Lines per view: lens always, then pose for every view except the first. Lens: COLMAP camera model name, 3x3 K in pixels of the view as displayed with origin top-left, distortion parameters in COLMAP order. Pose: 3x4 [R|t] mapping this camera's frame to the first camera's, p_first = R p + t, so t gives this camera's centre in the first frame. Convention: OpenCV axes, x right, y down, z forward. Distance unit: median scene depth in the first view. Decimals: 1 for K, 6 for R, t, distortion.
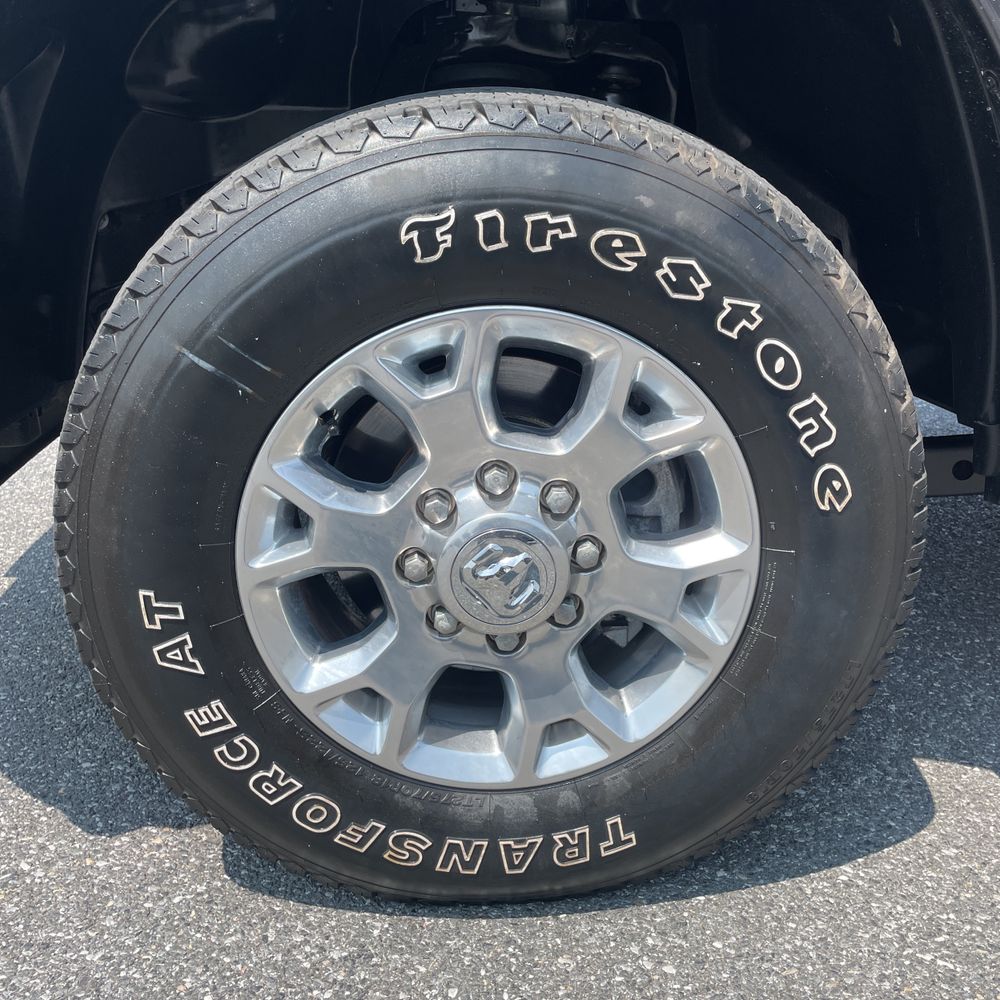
lens RADIAL K [[1023.1, 0, 507.2], [0, 1023.1, 500.8], [0, 0, 1]] dist [0.029549, 0.000000]
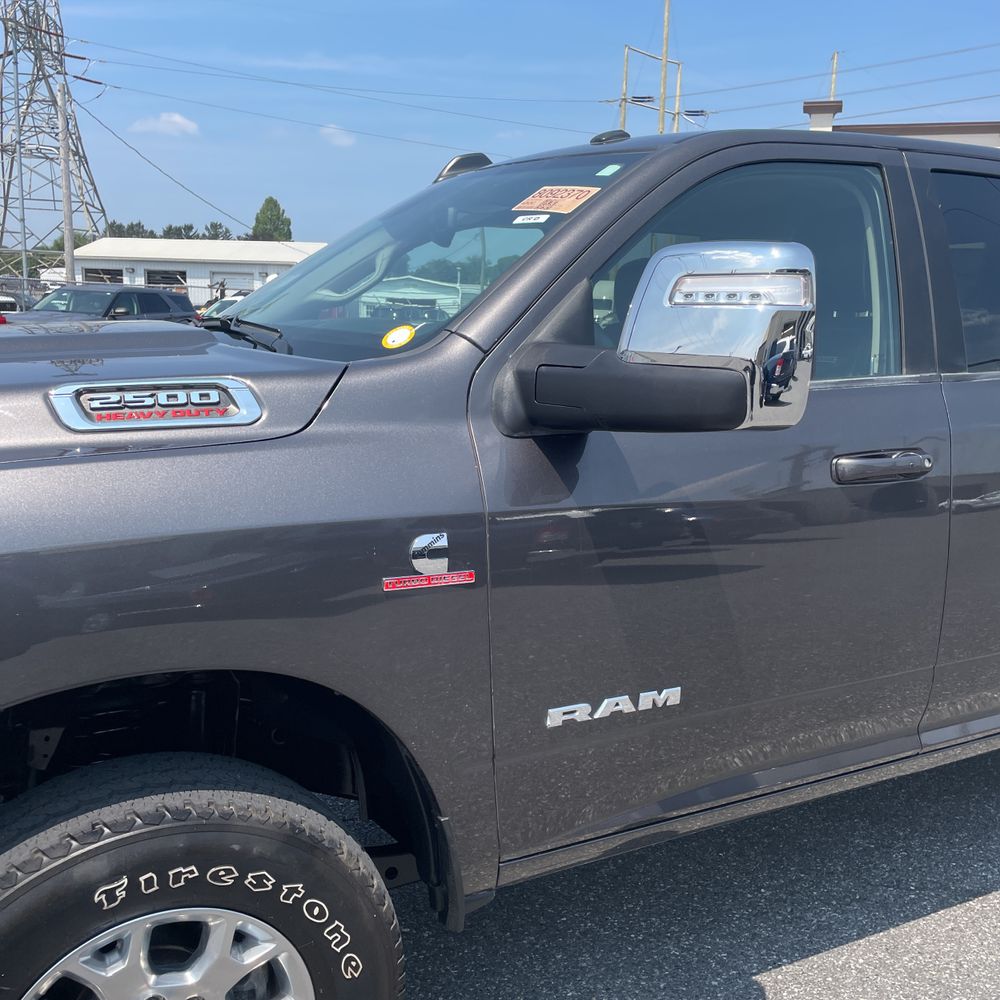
lens RADIAL K [[1023.1, 0, 508.6], [0, 1023.1, 500.5], [0, 0, 1]] dist [0.029549, 0.000000]
pose [[0.906083, -0.052614, 0.419817, -0.156441], [0.120661, 0.983166, -0.137204, -0.560319], [-0.405531, 0.174974, 0.897178, -0.918416]]
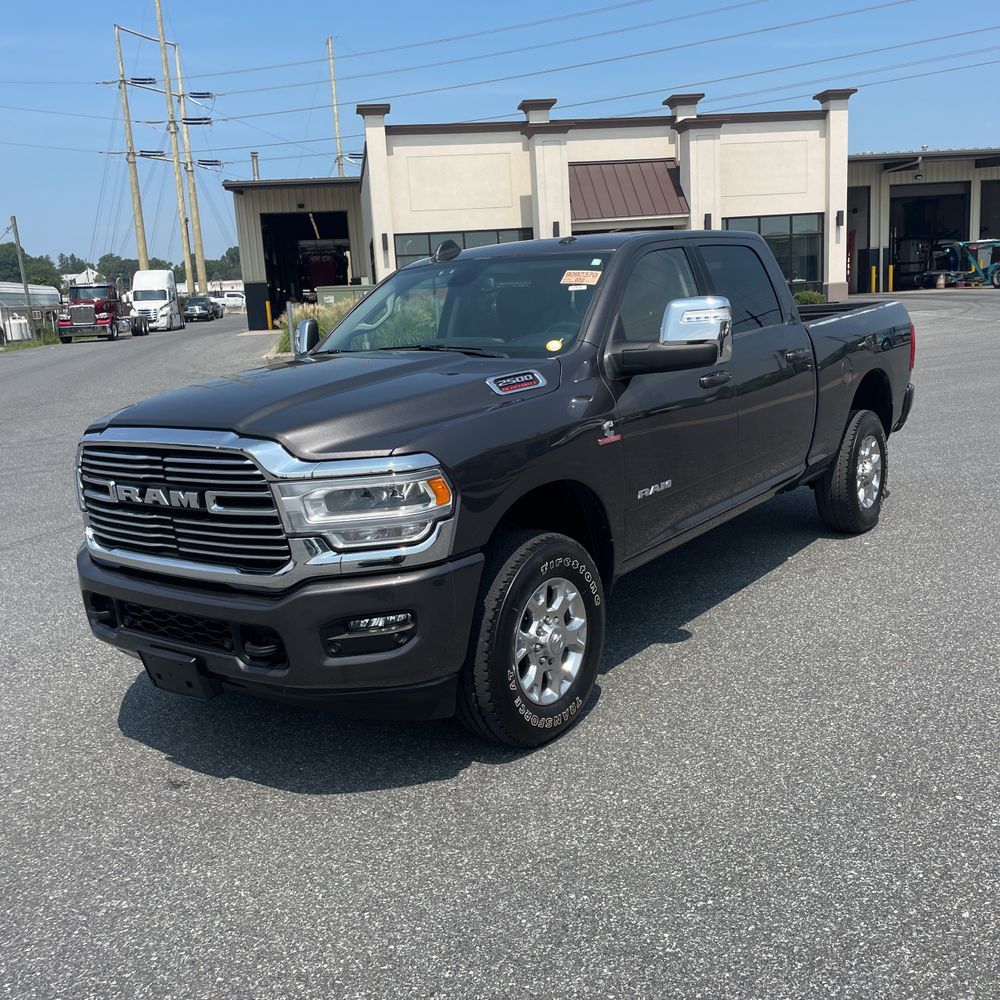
lens RADIAL K [[1023.1, 0, 506.8], [0, 1023.1, 495.1], [0, 0, 1]] dist [0.029549, 0.000000]
pose [[0.640039, -0.189836, 0.744522, -3.302766], [0.317882, 0.947602, -0.031655, -0.451425], [-0.699501, 0.256931, 0.666847, -1.888368]]
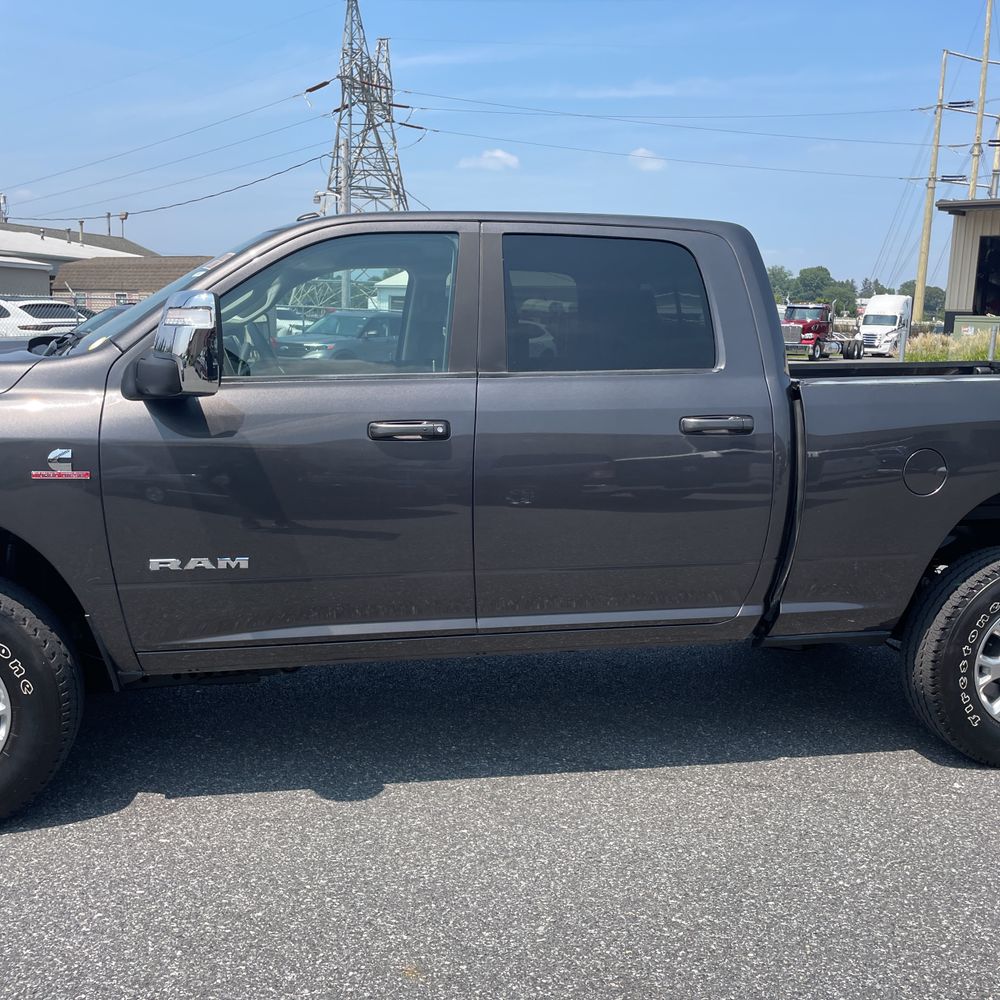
lens RADIAL K [[1023.1, 0, 510.4], [0, 1023.1, 492.9], [0, 0, 1]] dist [0.029549, 0.000000]
pose [[0.989312, -0.001910, 0.145800, 1.435186], [0.029247, 0.982193, -0.185583, 0.035797], [-0.142849, 0.187864, 0.971752, -2.666875]]
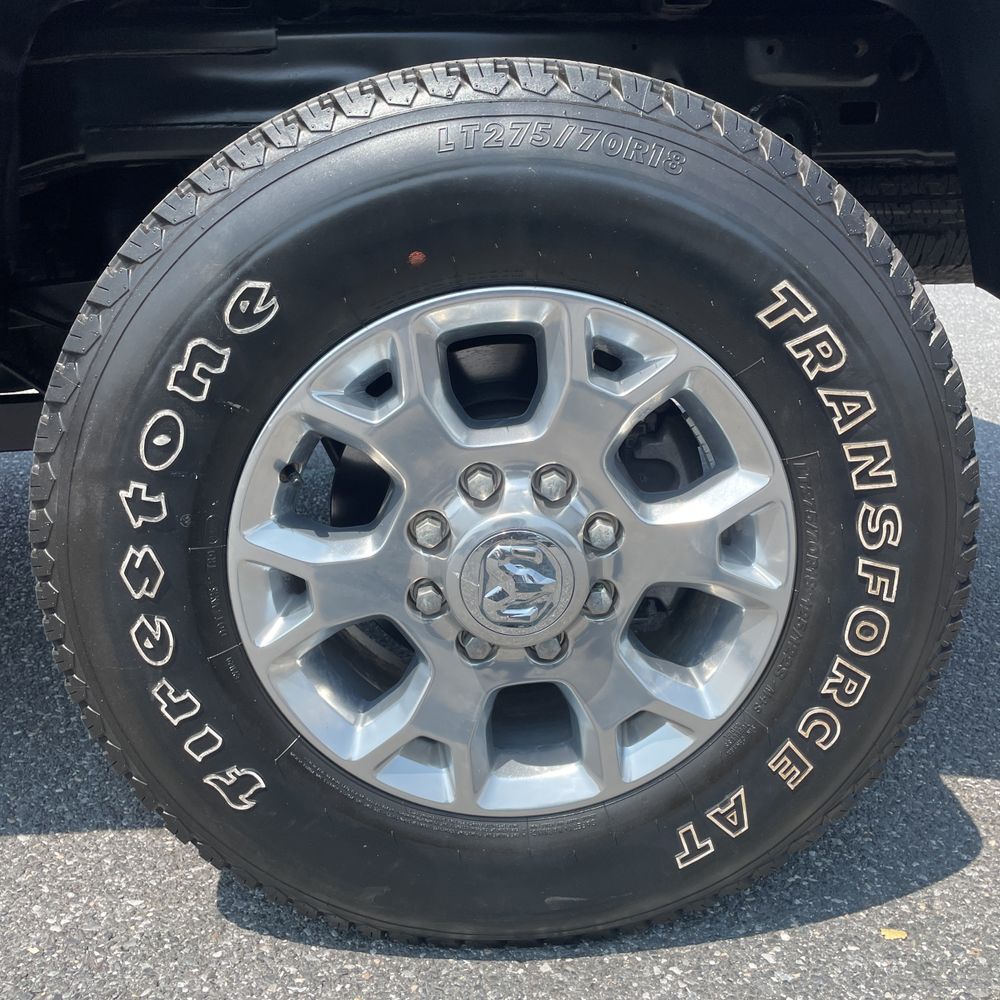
lens RADIAL K [[1023.1, 0, 497.6], [0, 1023.1, 501.2], [0, 0, 1]] dist [0.029549, 0.000000]
pose [[0.999996, -0.002825, 0.000187, 4.174920], [0.002827, 0.999927, -0.011720, -0.047409], [-0.000154, 0.011721, 0.999931, 0.304368]]
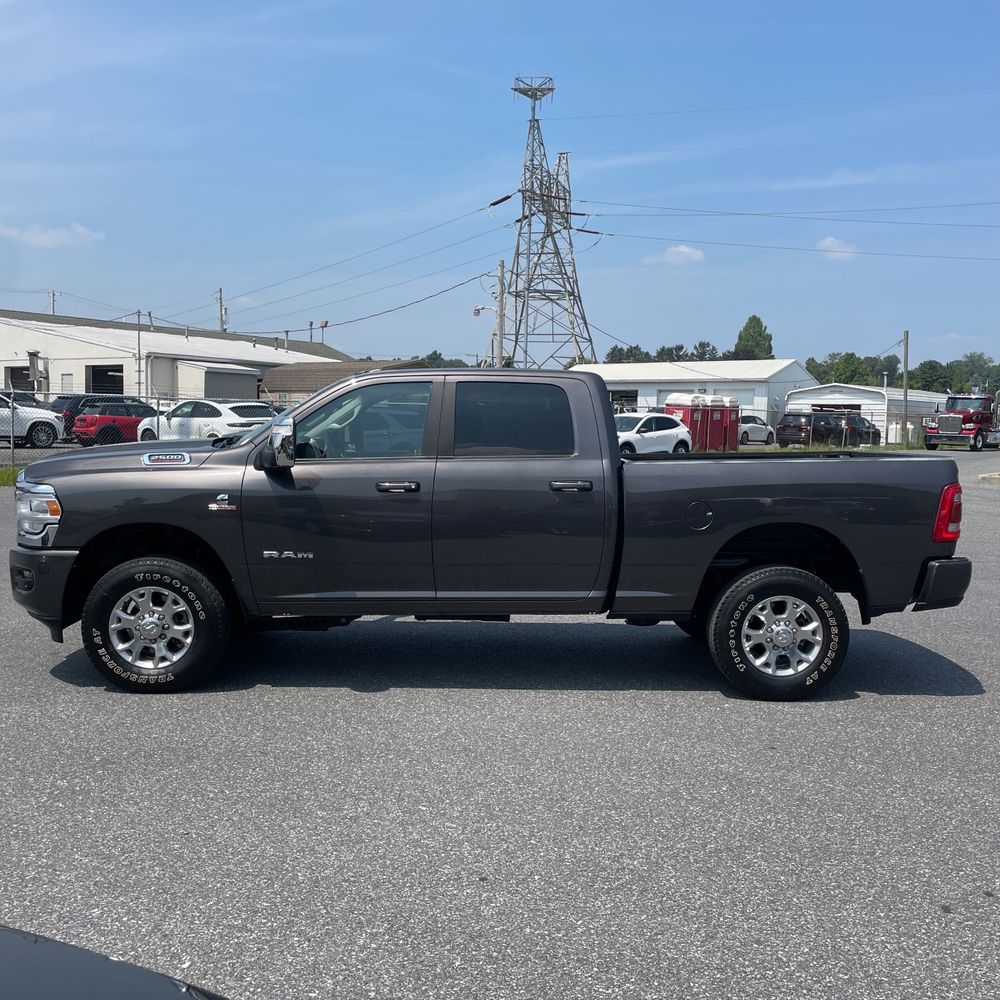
lens RADIAL K [[1023.1, 0, 517.1], [0, 1023.1, 497.7], [0, 0, 1]] dist [0.029549, 0.000000]
pose [[0.999509, 0.016992, -0.026313, 2.574082], [-0.023405, 0.963442, -0.266894, 0.997354], [0.020816, 0.267379, 0.963367, -5.644064]]
